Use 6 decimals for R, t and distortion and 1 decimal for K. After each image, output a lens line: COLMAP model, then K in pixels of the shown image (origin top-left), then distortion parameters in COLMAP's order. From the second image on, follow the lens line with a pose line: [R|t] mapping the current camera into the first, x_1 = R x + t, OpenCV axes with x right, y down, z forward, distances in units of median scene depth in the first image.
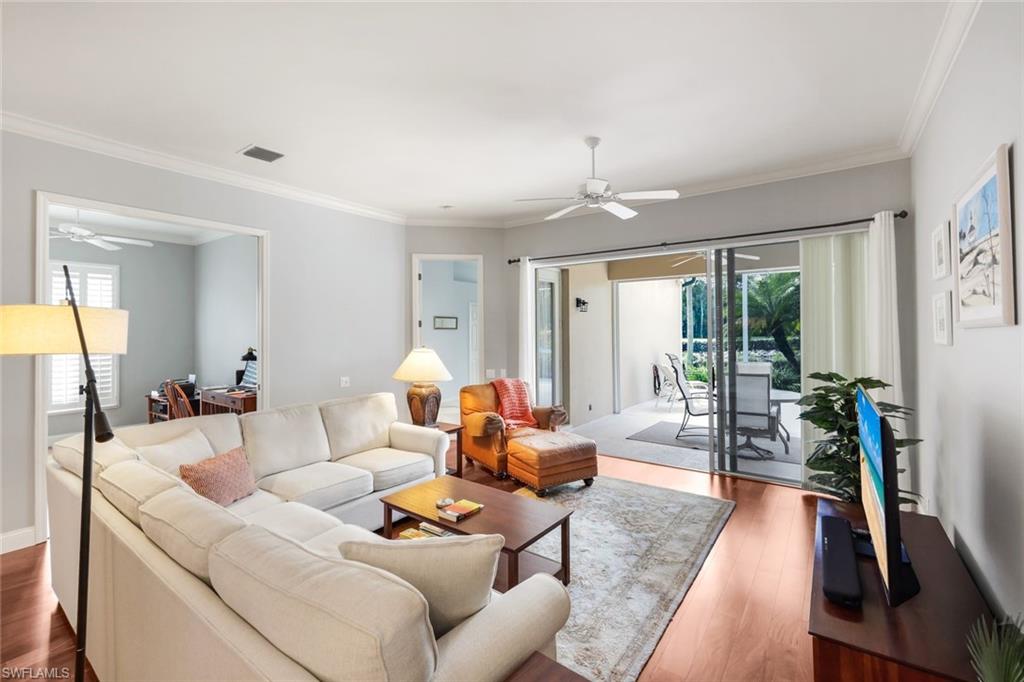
lens RADIAL K [[451.2, 0, 510.8], [0, 451.2, 324.5], [0, 0, 1]] dist [0.001896, 0.000331]
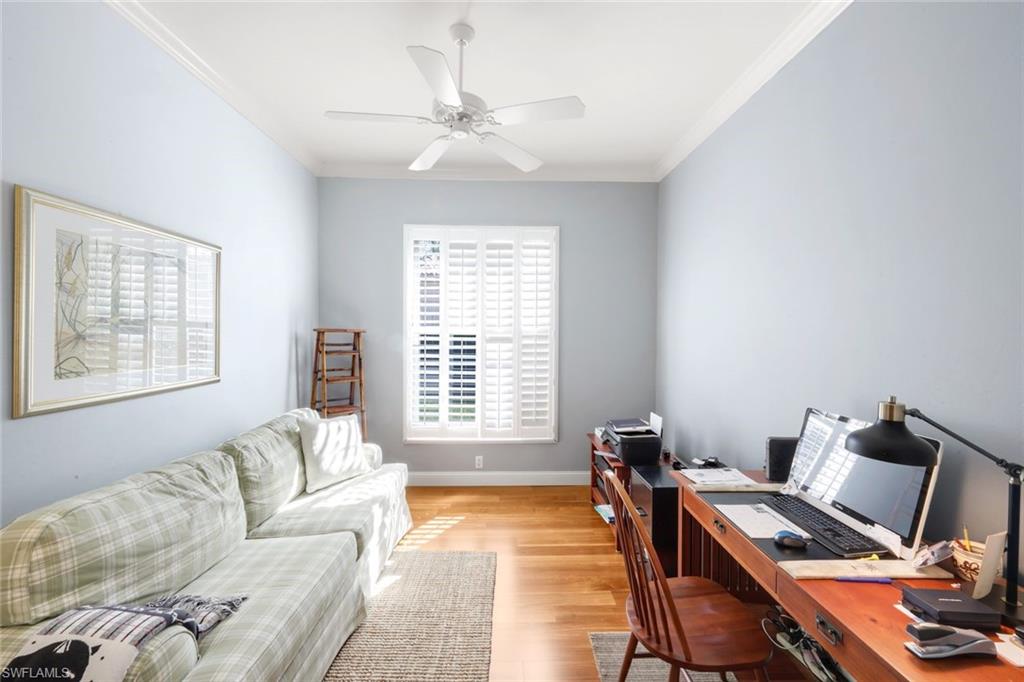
lens RADIAL K [[414.6, 0, 512.6], [0, 414.6, 327.0], [0, 0, 1]] dist [-0.001117, -0.000103]
pose [[0.604887, 0.008244, -0.796268, -0.436733], [-0.001558, 0.999957, 0.009169, 0.009917], [0.796309, -0.004306, 0.604874, 0.596273]]
